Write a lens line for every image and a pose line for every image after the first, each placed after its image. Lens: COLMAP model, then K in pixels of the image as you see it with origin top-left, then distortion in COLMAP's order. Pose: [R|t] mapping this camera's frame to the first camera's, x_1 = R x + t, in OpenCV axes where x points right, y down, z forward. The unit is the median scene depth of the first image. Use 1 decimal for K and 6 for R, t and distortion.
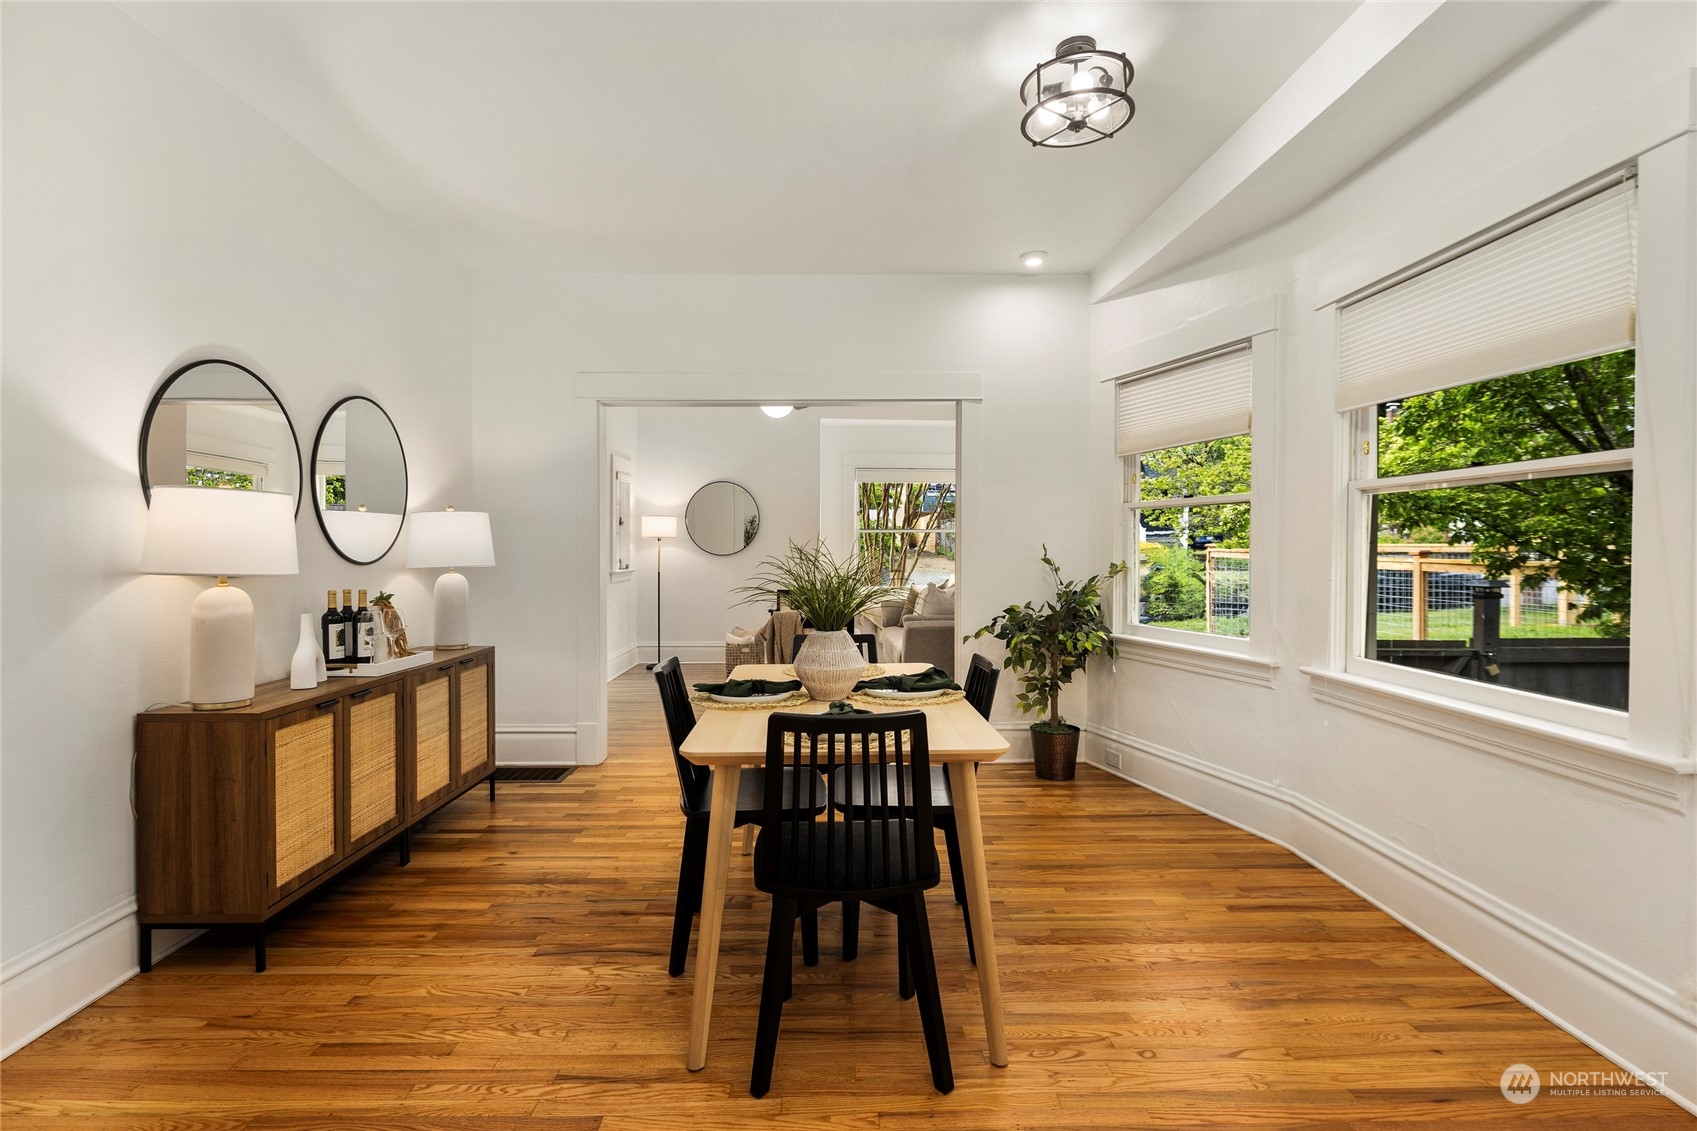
lens RADIAL K [[827.3, 0, 837.7], [0, 827.3, 552.5], [0, 0, 1]] dist [0.006802, -0.005409]
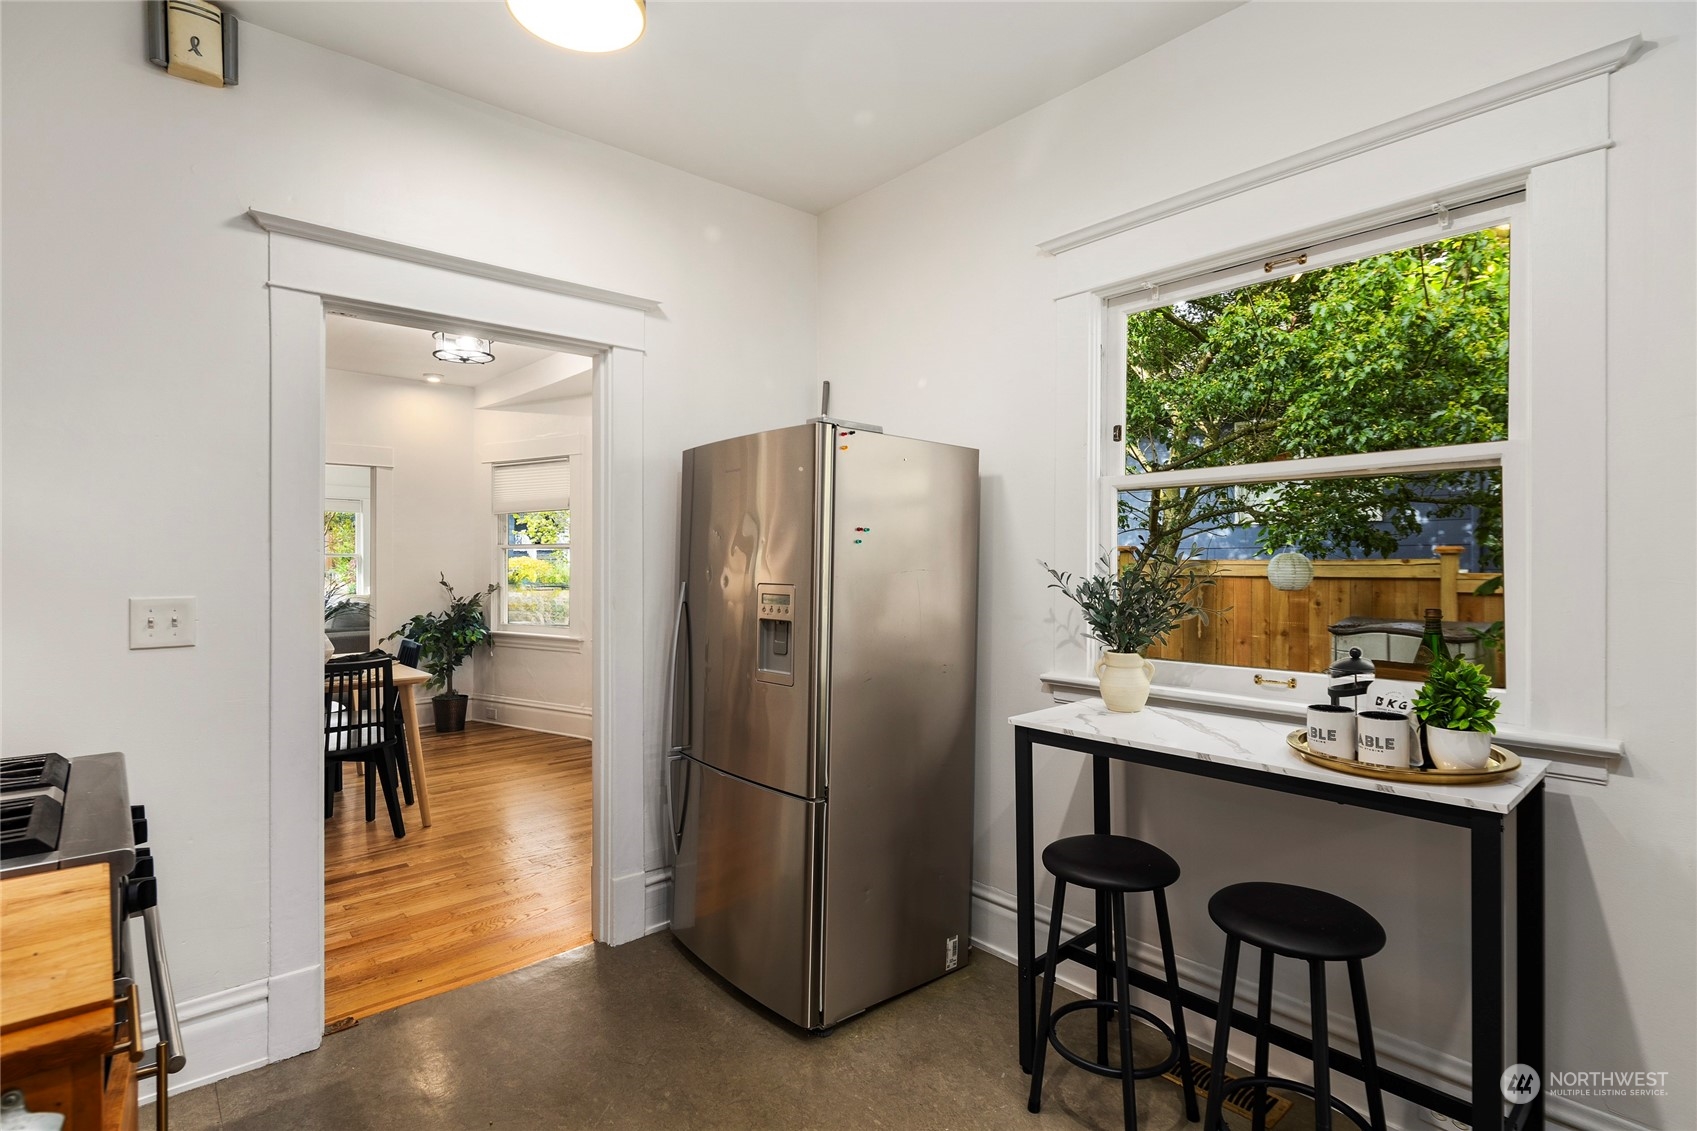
lens RADIAL K [[827.3, 0, 827.2], [0, 827.3, 562.4], [0, 0, 1]] dist [0.006802, -0.005409]
pose [[0.767681, -0.002360, 0.640828, -0.209080], [0.006545, 0.999970, -0.004158, -0.020831], [-0.640799, 0.007386, 0.767673, -0.706517]]
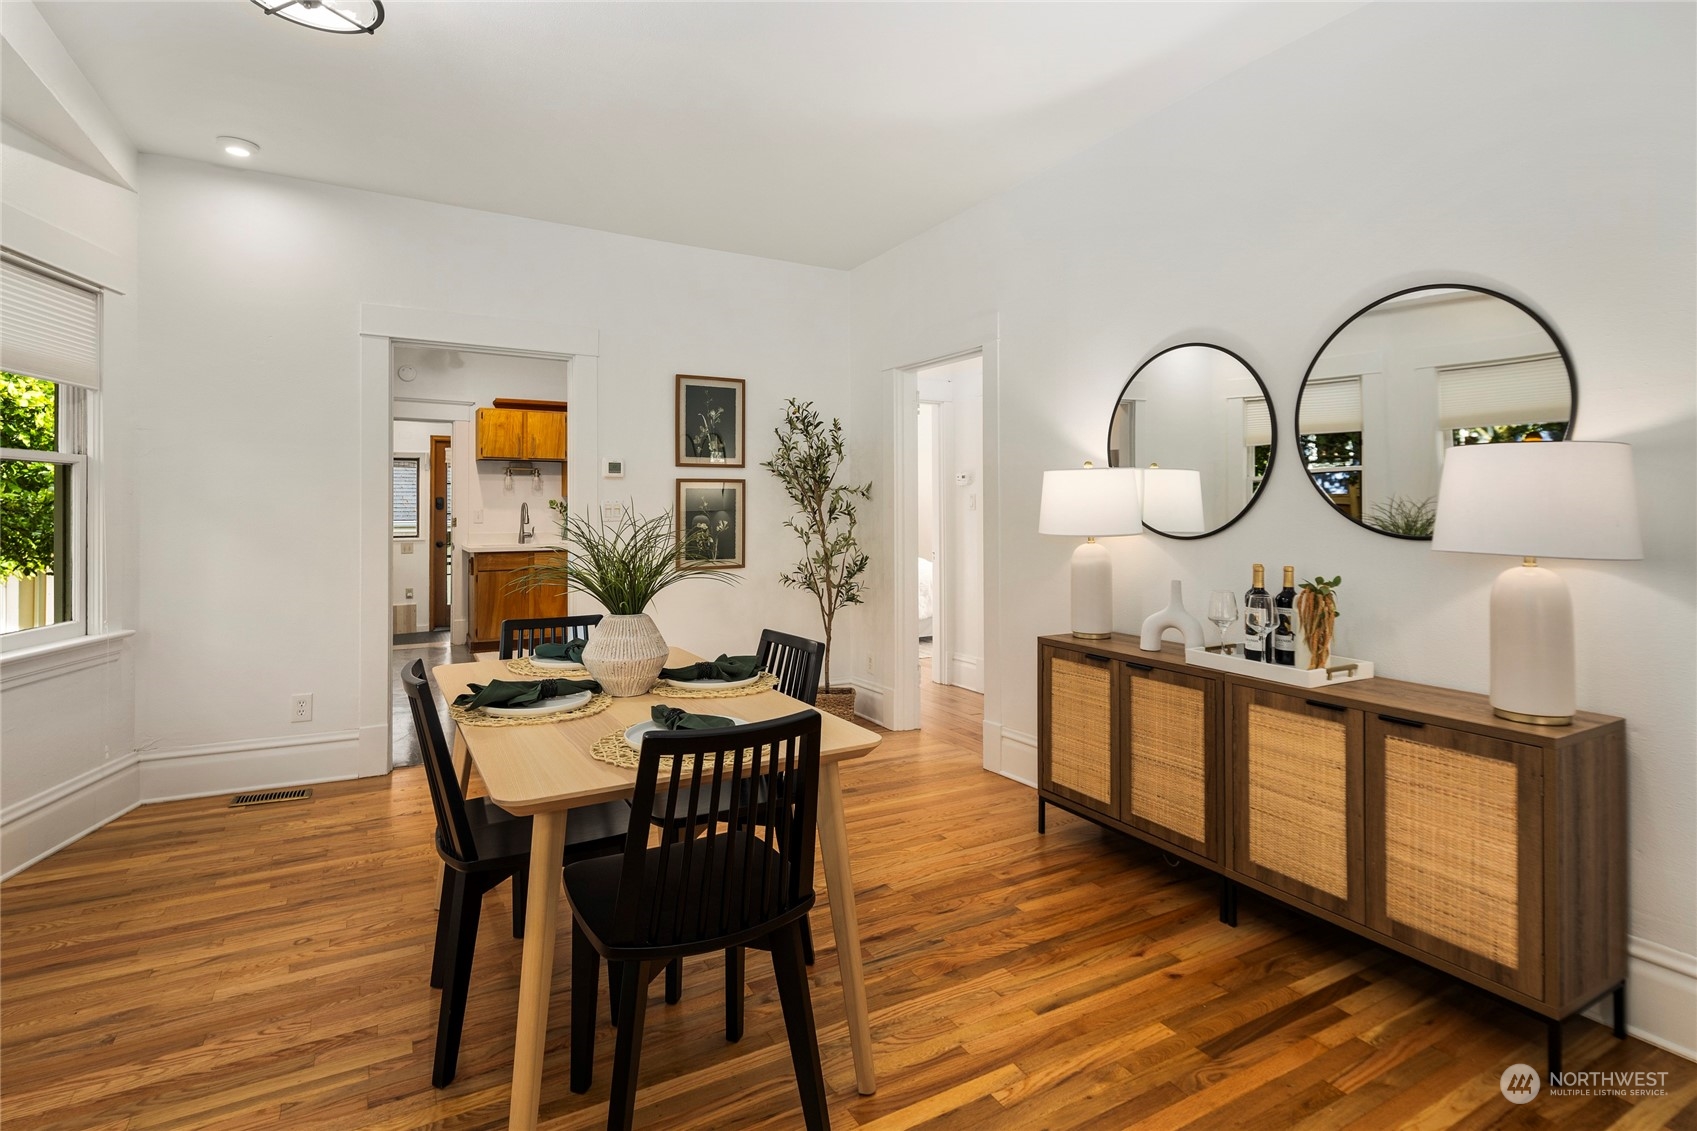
lens RADIAL K [[827.3, 0, 842.7], [0, 827.3, 499.3], [0, 0, 1]] dist [0.006802, -0.005409]
pose [[-0.875738, -0.003447, -0.482775, 0.153102], [-0.001000, 0.999985, -0.005325, -0.014033], [0.482786, -0.004181, -0.875728, 1.375266]]
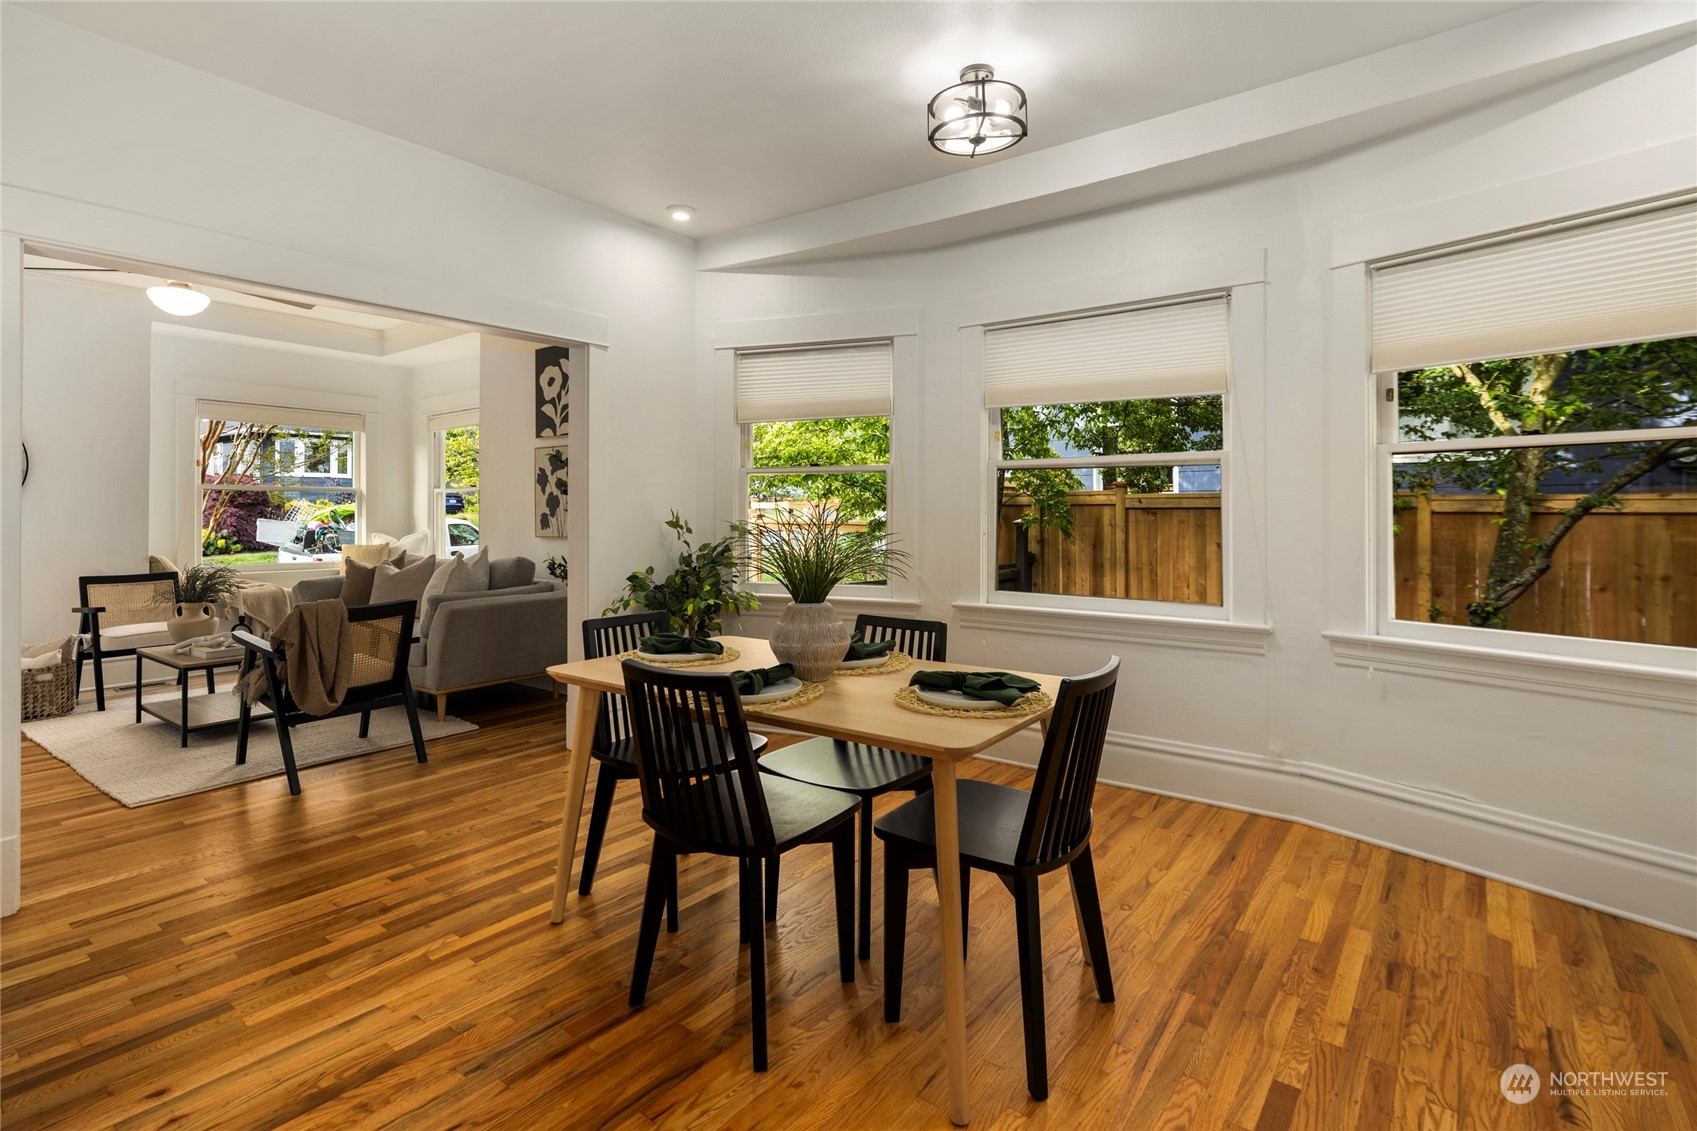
lens RADIAL K [[827.3, 0, 840.9], [0, 827.3, 507.5], [0, 0, 1]] dist [0.006802, -0.005409]
pose [[0.614703, 0.002398, 0.788755, -0.510062], [0.006003, 0.999952, -0.007719, -0.000375], [-0.788736, 0.009480, 0.614659, 0.317833]]
